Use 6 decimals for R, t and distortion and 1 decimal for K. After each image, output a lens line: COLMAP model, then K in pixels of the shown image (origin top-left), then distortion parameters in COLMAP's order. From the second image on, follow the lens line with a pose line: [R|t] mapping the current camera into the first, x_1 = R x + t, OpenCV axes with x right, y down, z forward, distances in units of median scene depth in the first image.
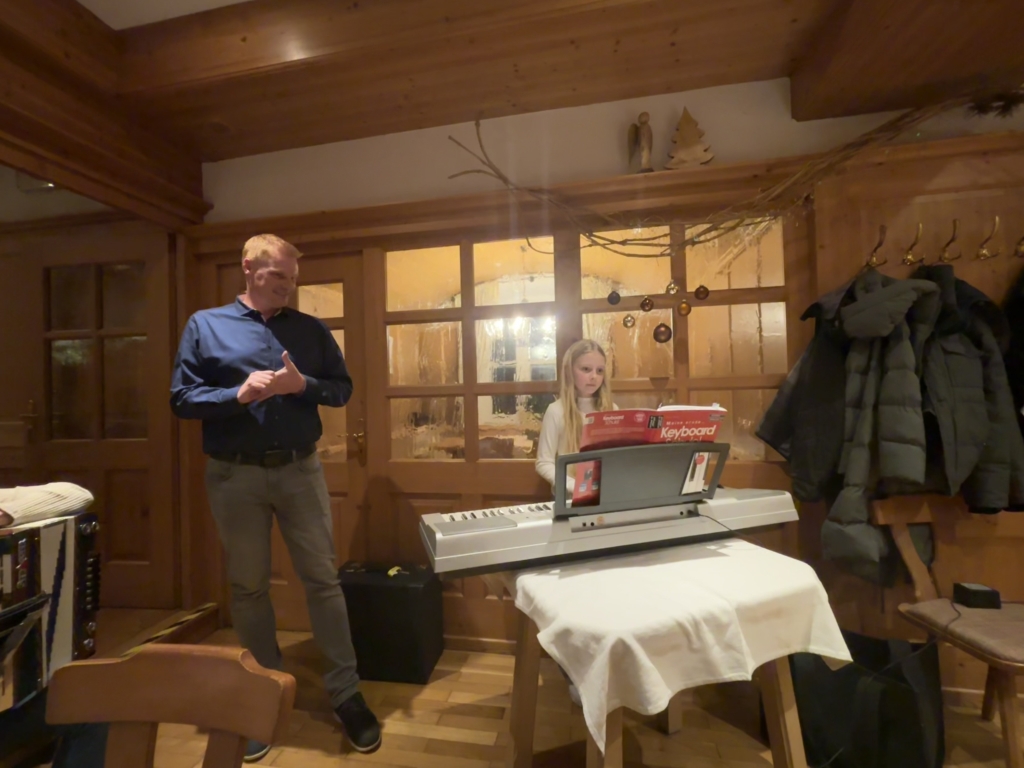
lens RADIAL K [[455.1, 0, 513.8], [0, 455.1, 382.7], [0, 0, 1]] dist [-0.004115, -0.001087]
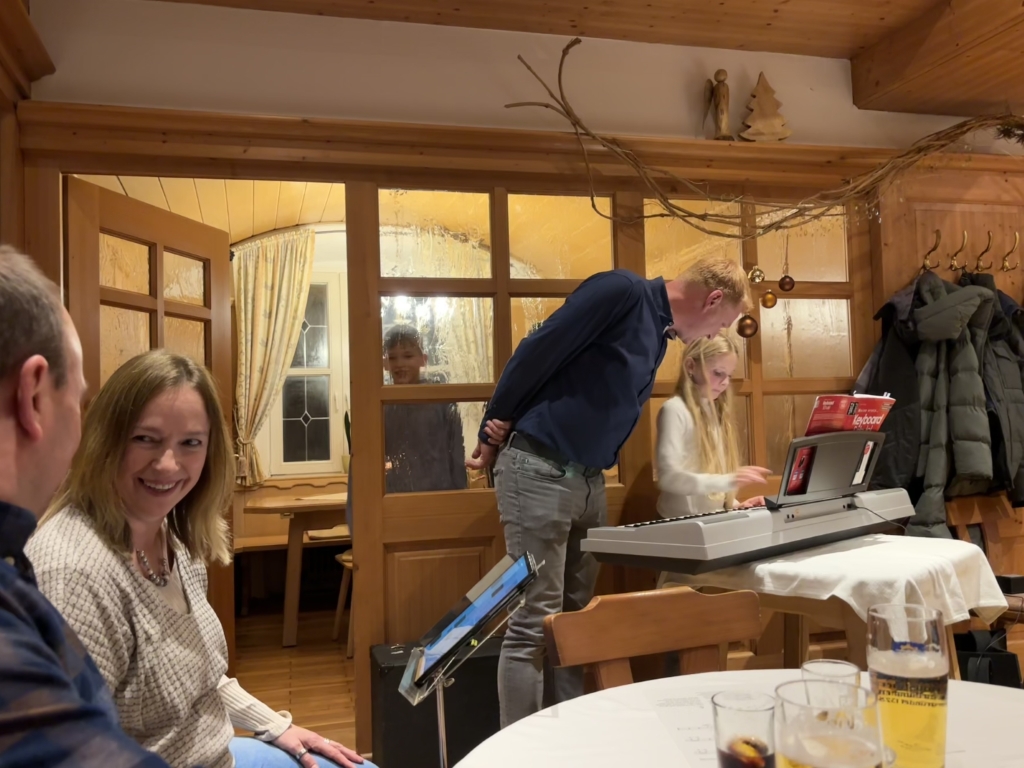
lens RADIAL K [[854.0, 0, 506.9], [0, 854.0, 382.2], [0, 0, 1]] dist [0.008760, -0.017344]
pose [[0.905901, 0.021909, 0.422922, -0.773673], [-0.001088, 0.998778, -0.049408, 0.077709], [-0.423487, 0.044299, 0.904818, -0.270832]]
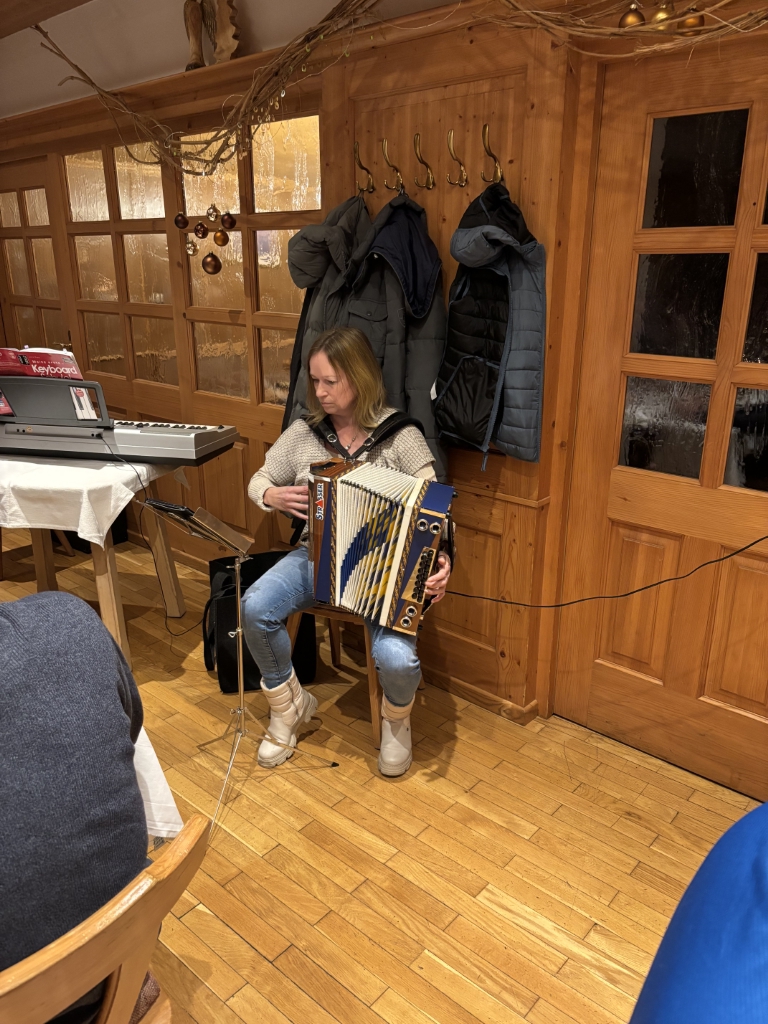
lens RADIAL K [[768.4, 0, 383.2], [0, 768.4, 511.9], [0, 0, 1]] dist [0.015156, -0.020695]
pose [[0.863121, 0.188059, -0.468675, 1.488473], [-0.018716, 0.939349, 0.342453, -0.180216], [0.504650, -0.286806, 0.814291, -0.267666]]
